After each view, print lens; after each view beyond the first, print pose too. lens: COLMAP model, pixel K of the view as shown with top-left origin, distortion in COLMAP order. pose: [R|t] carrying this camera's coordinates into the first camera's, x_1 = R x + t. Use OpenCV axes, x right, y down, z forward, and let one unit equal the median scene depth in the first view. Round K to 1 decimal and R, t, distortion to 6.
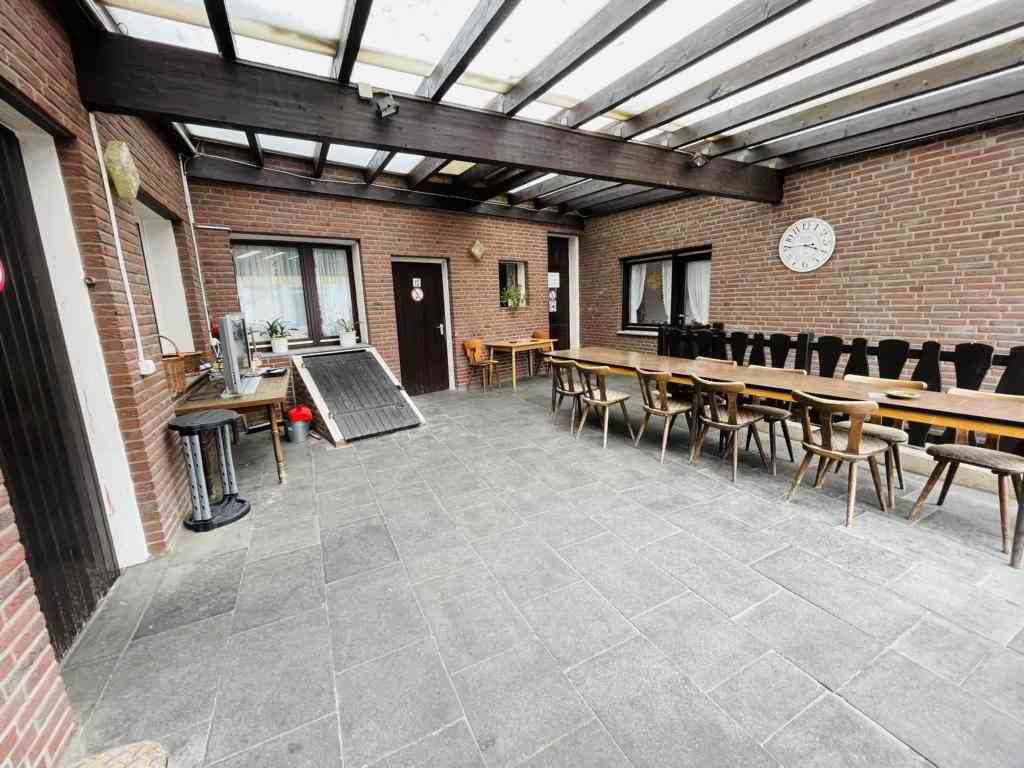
lens RADIAL K [[418.5, 0, 513.1], [0, 418.5, 384.4], [0, 0, 1]] dist [-0.004626, 0.002261]
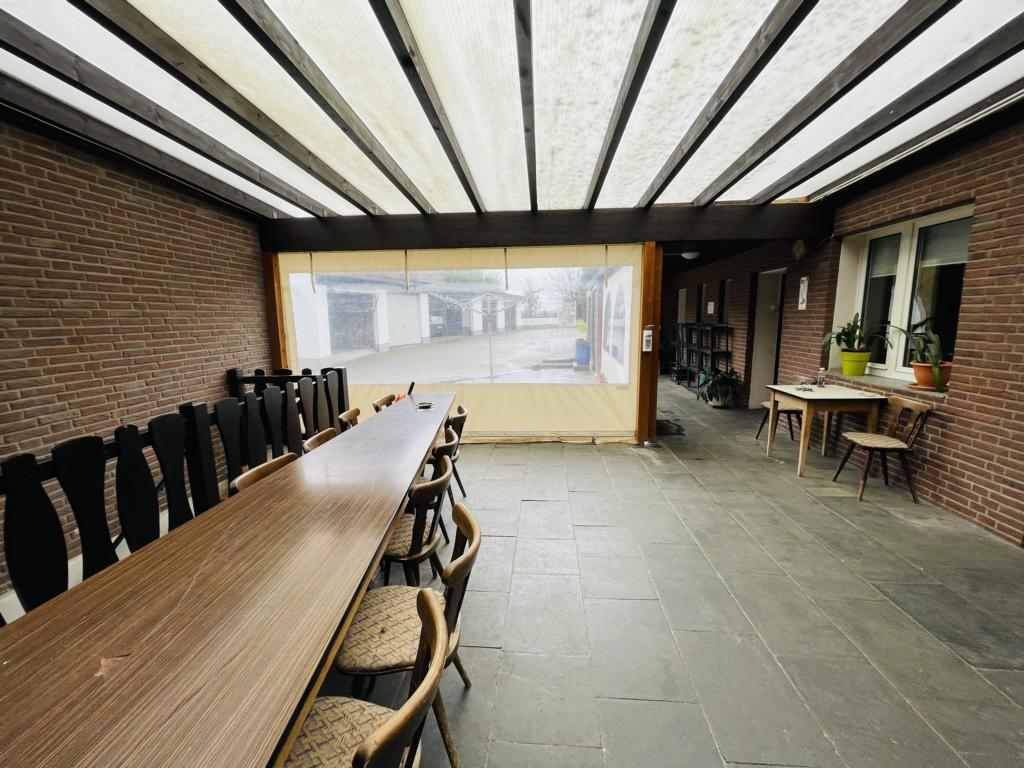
lens RADIAL K [[418.5, 0, 505.8], [0, 418.5, 382.8], [0, 0, 1]] dist [-0.004626, 0.002261]
pose [[-0.843976, -0.034658, 0.535260, -0.027516], [0.147133, 0.944674, 0.293161, -0.223747], [-0.515806, 0.326175, -0.792183, 1.038686]]
